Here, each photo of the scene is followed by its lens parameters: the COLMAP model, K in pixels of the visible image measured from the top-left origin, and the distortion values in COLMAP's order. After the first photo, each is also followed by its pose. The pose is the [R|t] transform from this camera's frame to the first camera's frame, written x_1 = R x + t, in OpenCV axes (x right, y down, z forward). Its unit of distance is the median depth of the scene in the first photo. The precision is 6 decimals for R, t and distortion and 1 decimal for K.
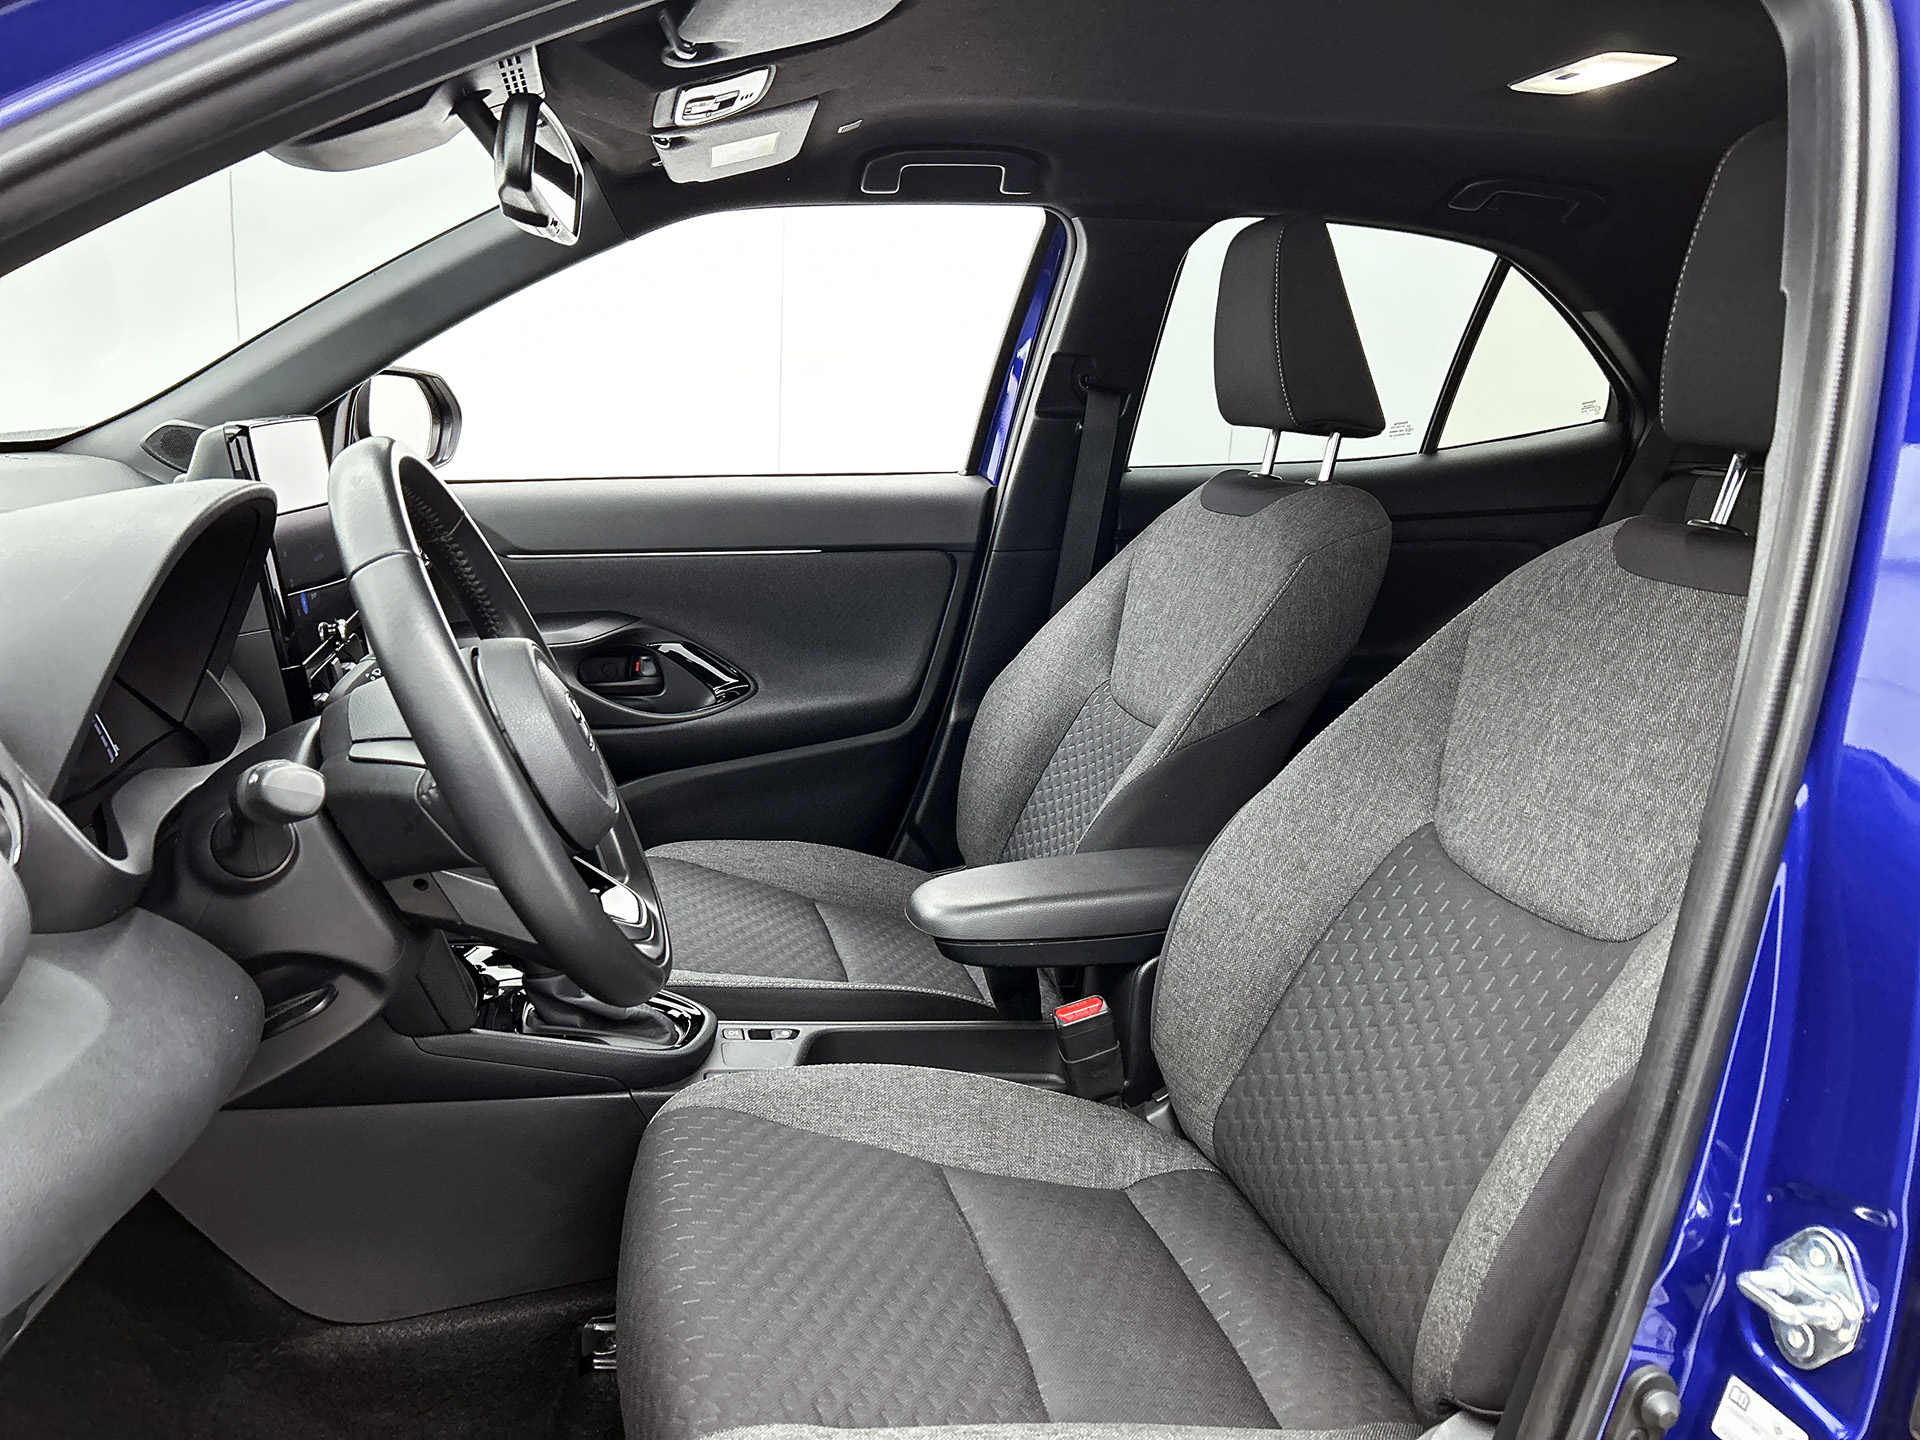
lens RADIAL K [[1447.8, 0, 961.7], [0, 1447.8, 810.1], [0, 0, 1]] dist [-0.002159, -0.055622]
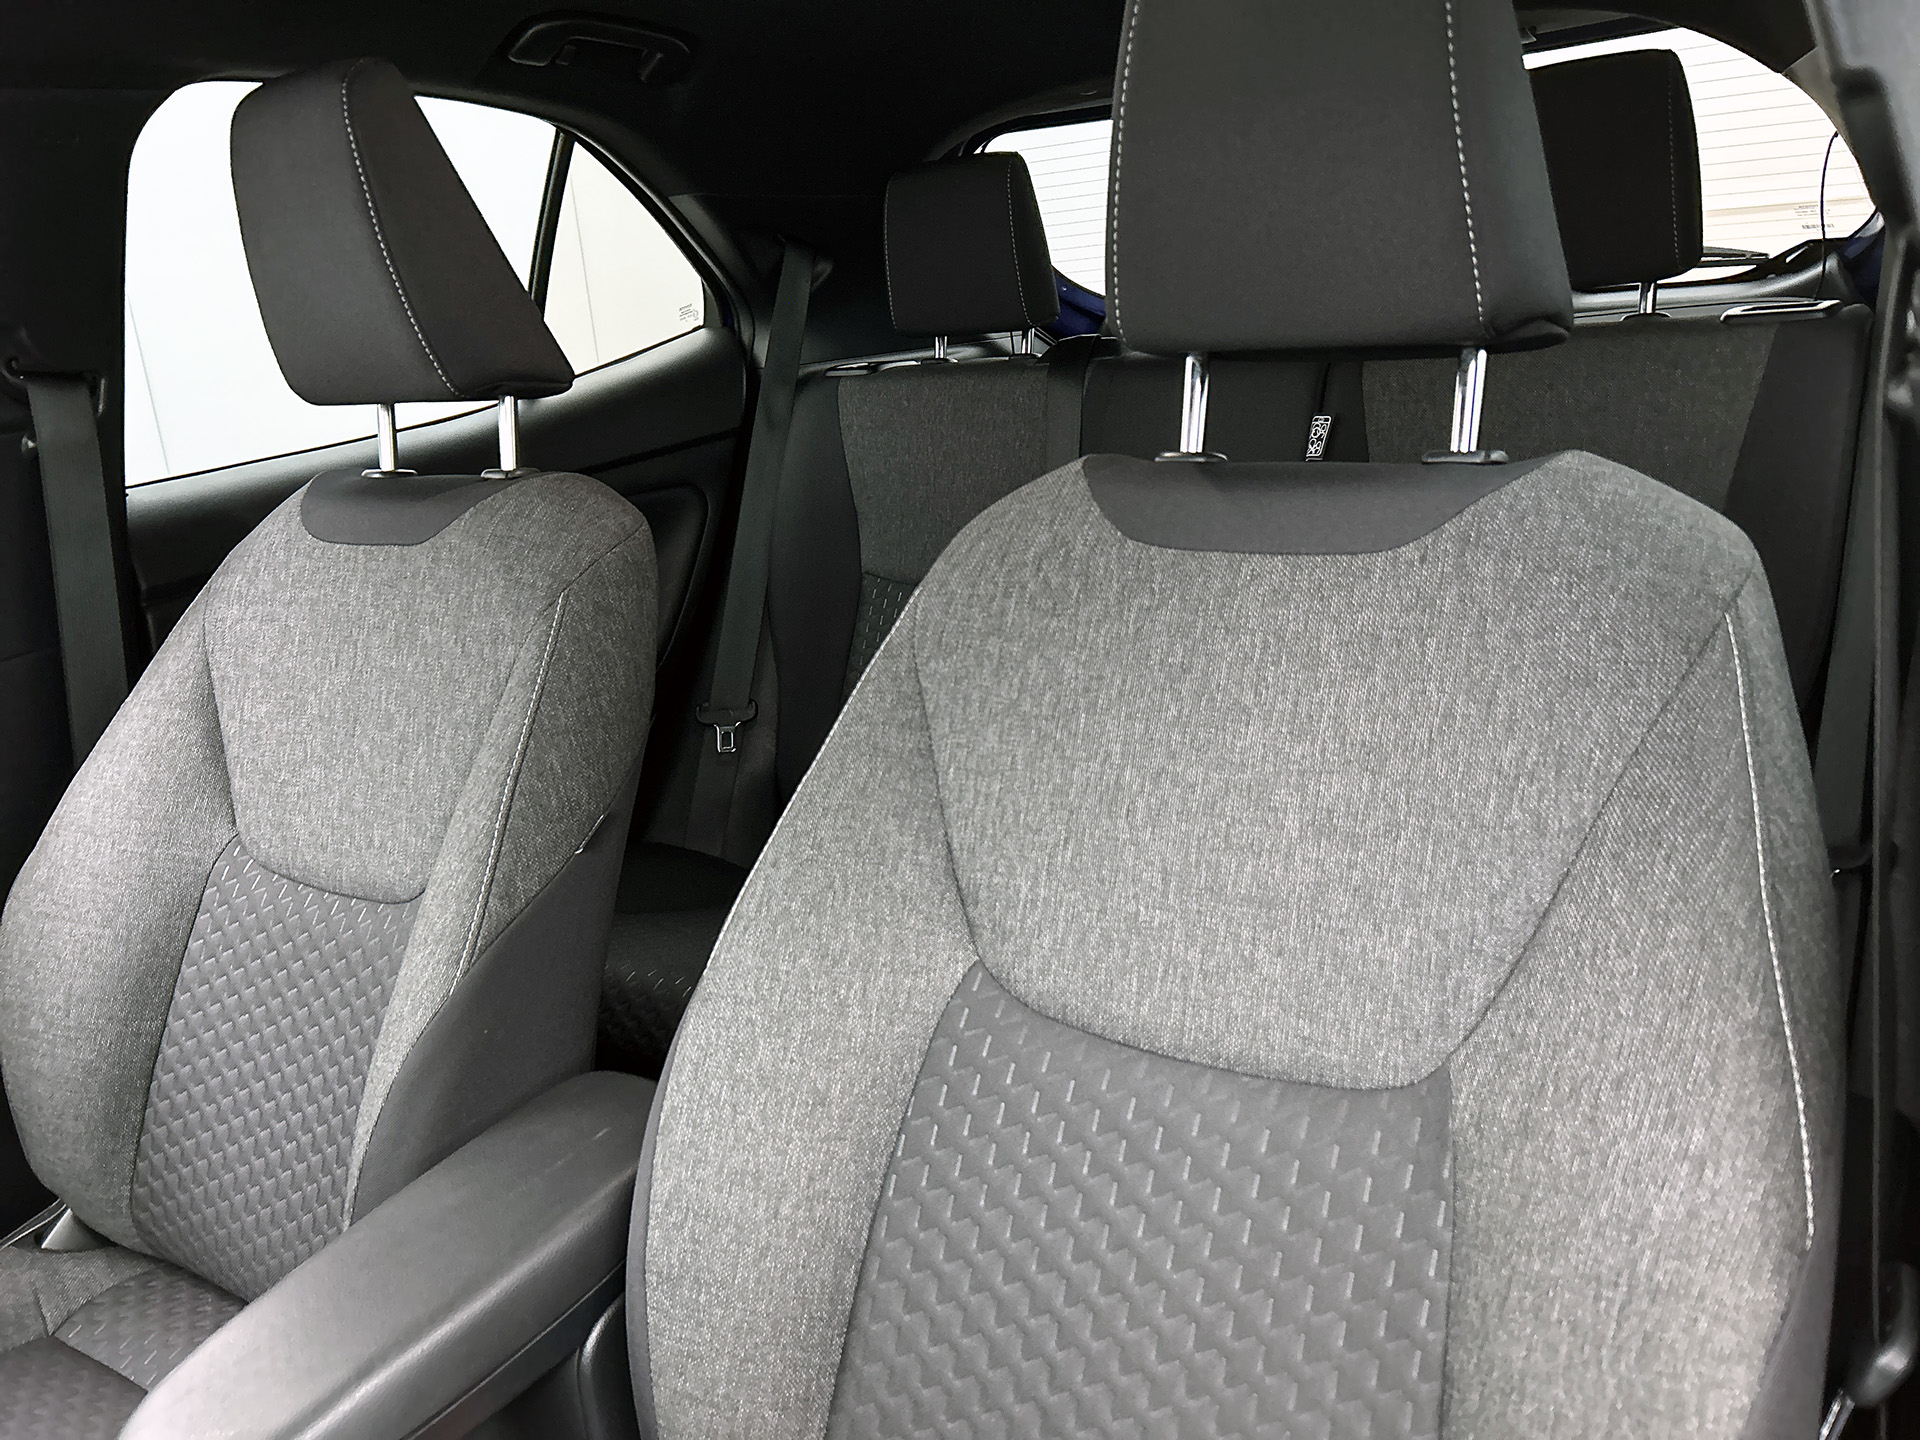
lens RADIAL K [[1463.9, 0, 956.2], [0, 1463.9, 728.1], [0, 0, 1]] dist [0.094927, -0.143596]
pose [[0.744435, -0.283653, 0.604448, -0.049460], [0.284041, 0.953814, 0.097779, -0.134488], [-0.604266, 0.098898, 0.790621, 0.380857]]
